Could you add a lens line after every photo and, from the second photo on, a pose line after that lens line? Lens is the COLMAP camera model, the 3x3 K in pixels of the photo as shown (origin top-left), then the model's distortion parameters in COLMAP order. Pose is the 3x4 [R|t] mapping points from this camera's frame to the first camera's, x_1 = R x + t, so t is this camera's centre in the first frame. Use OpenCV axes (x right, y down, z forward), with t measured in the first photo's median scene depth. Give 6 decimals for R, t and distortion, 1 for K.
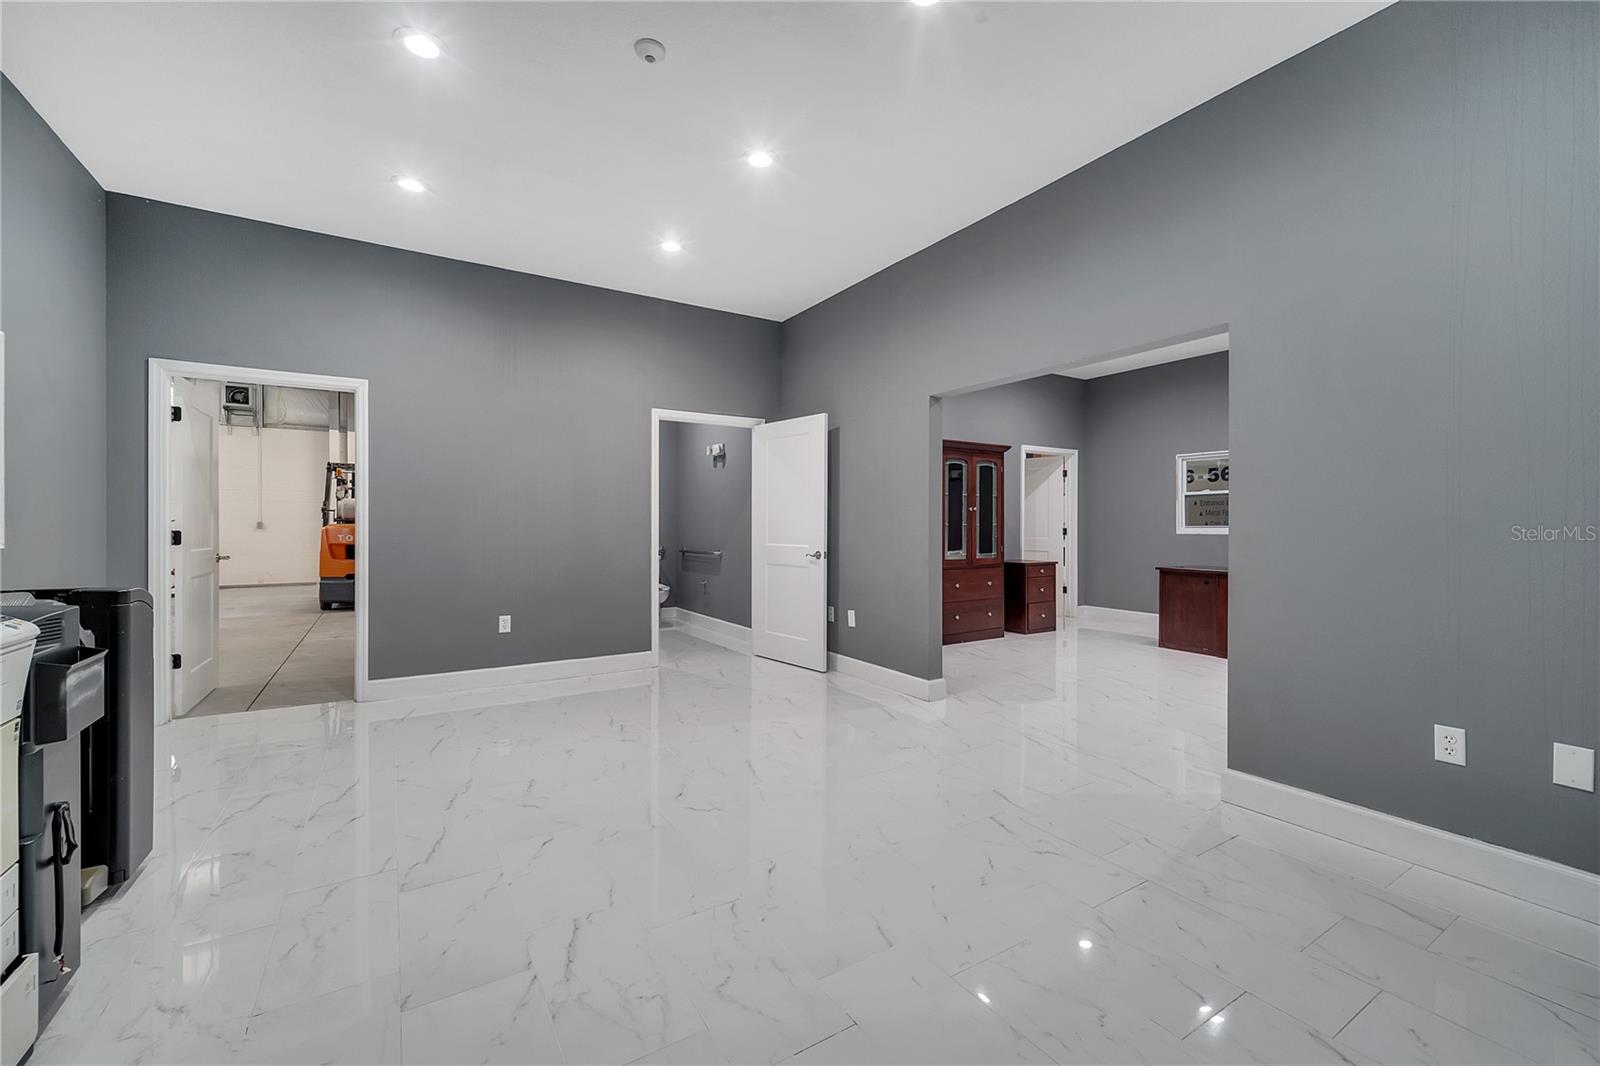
lens RADIAL K [[650.6, 0, 831.4], [0, 650.6, 529.7], [0, 0, 1]] dist [-0.011838, 0.000255]
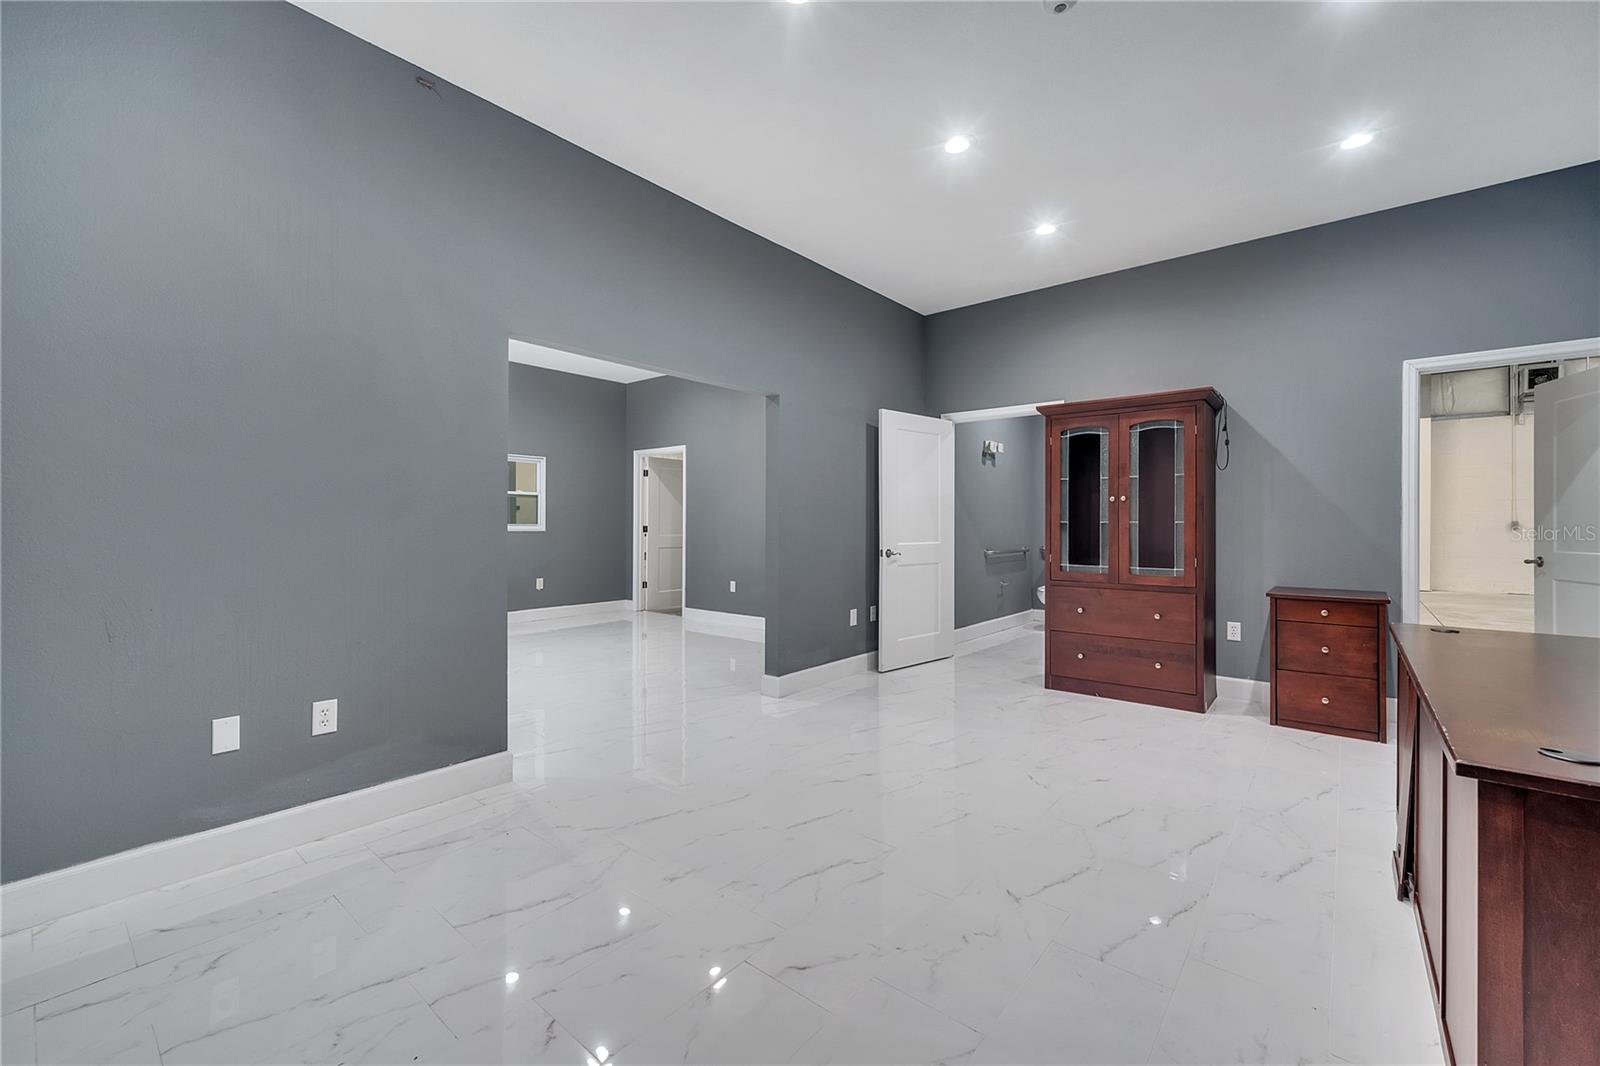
lens RADIAL K [[650.6, 0, 826.9], [0, 650.6, 522.7], [0, 0, 1]] dist [-0.011838, 0.000255]
pose [[0.317218, -0.001871, -0.948351, 0.798606], [-0.008411, 0.999953, -0.004786, -0.002177], [0.948315, 0.009495, 0.317188, 0.542381]]
